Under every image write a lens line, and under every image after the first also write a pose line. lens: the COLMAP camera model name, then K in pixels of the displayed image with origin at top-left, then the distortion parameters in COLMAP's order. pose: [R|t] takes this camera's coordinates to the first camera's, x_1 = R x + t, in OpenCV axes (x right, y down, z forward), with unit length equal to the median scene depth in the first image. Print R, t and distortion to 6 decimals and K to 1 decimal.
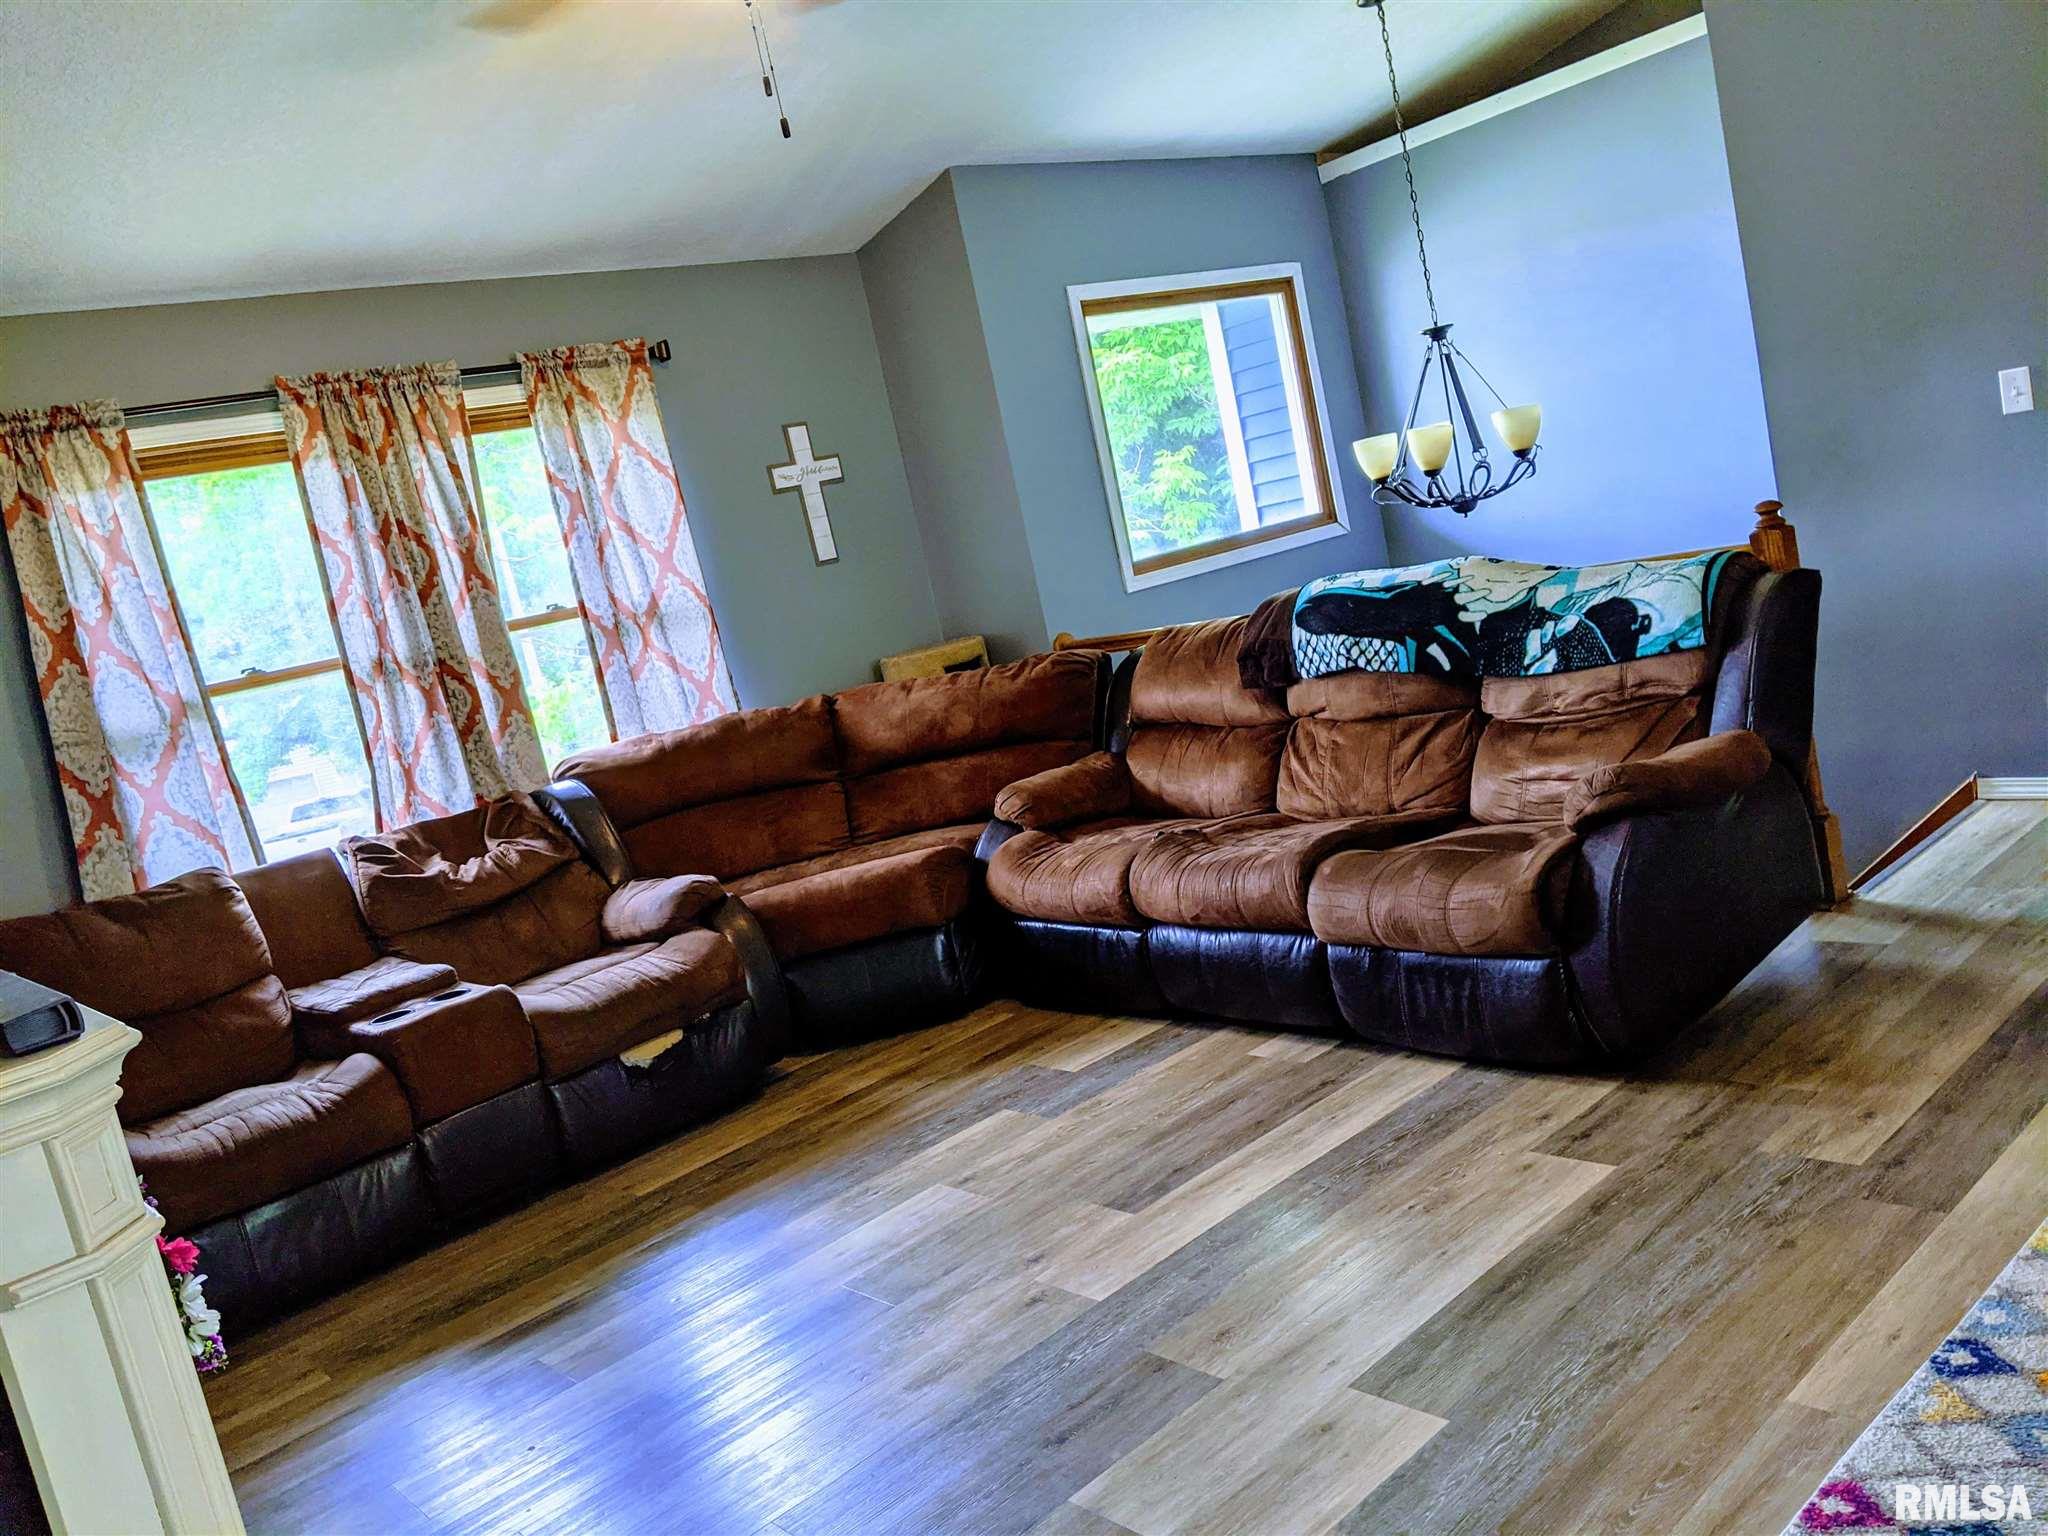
lens RADIAL K [[1630.6, 0, 1024.0], [0, 1630.6, 768.0], [0, 0, 1]] dist [0.039512, -0.076710]
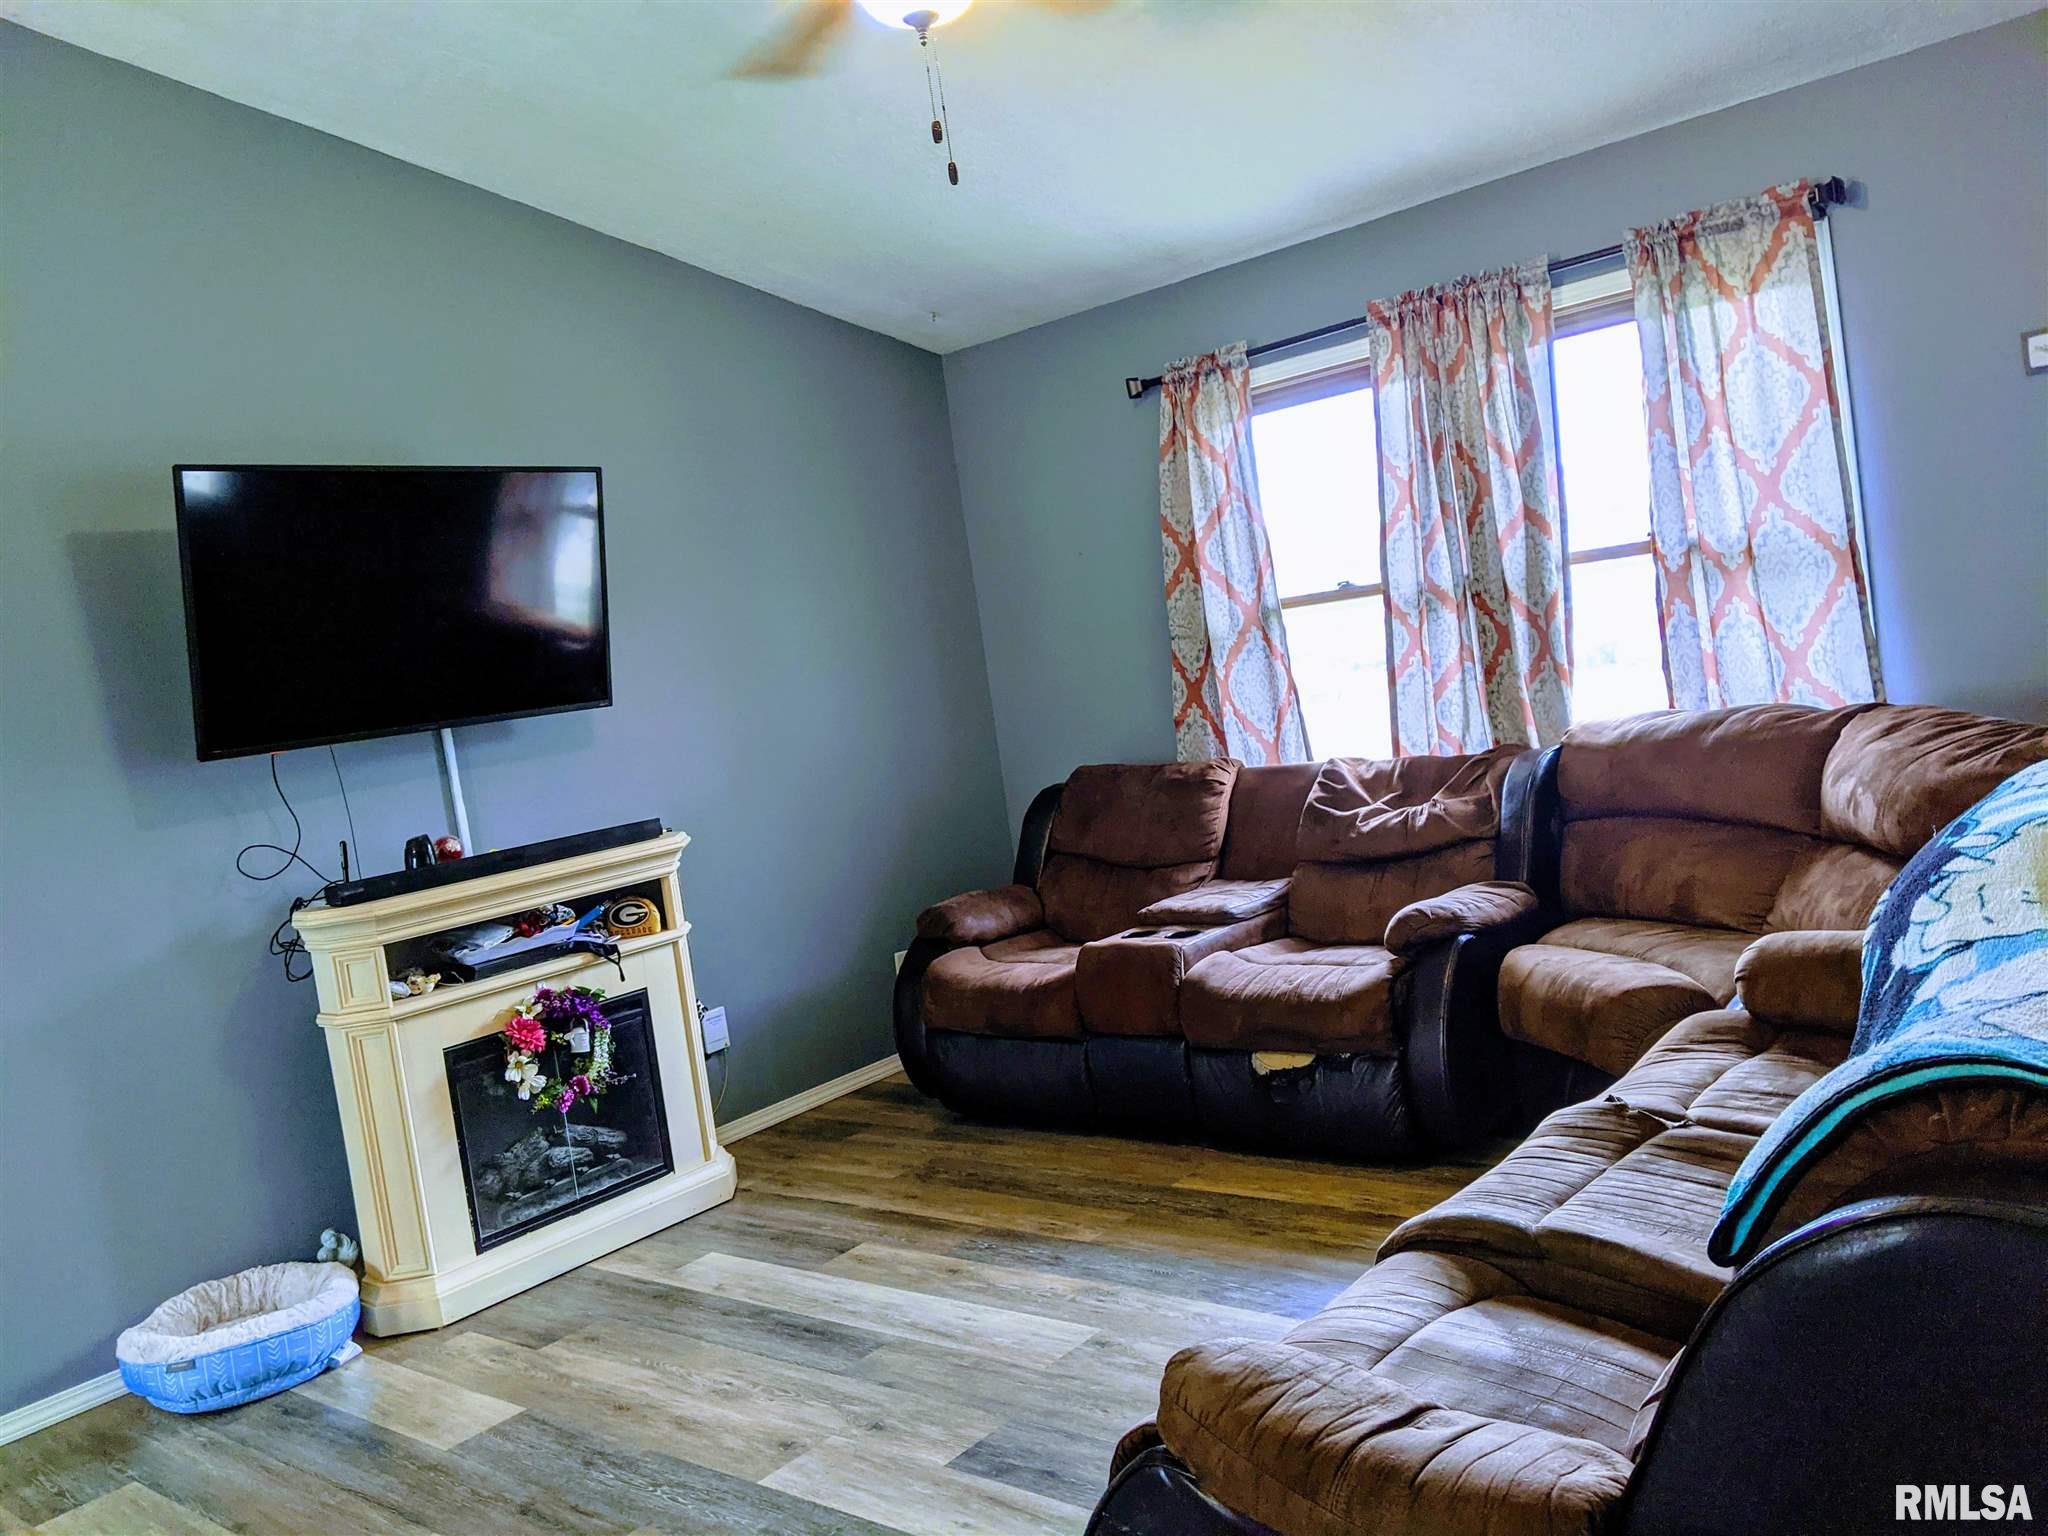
lens RADIAL K [[1615.1, 0, 1001.3], [0, 1615.1, 756.0], [0, 0, 1]] dist [0.071012, -0.151171]
pose [[0.166852, 0.250716, -0.953573, 0.536755], [-0.033651, 0.968015, 0.248625, -0.206533], [0.985408, -0.009394, 0.169952, 0.591215]]
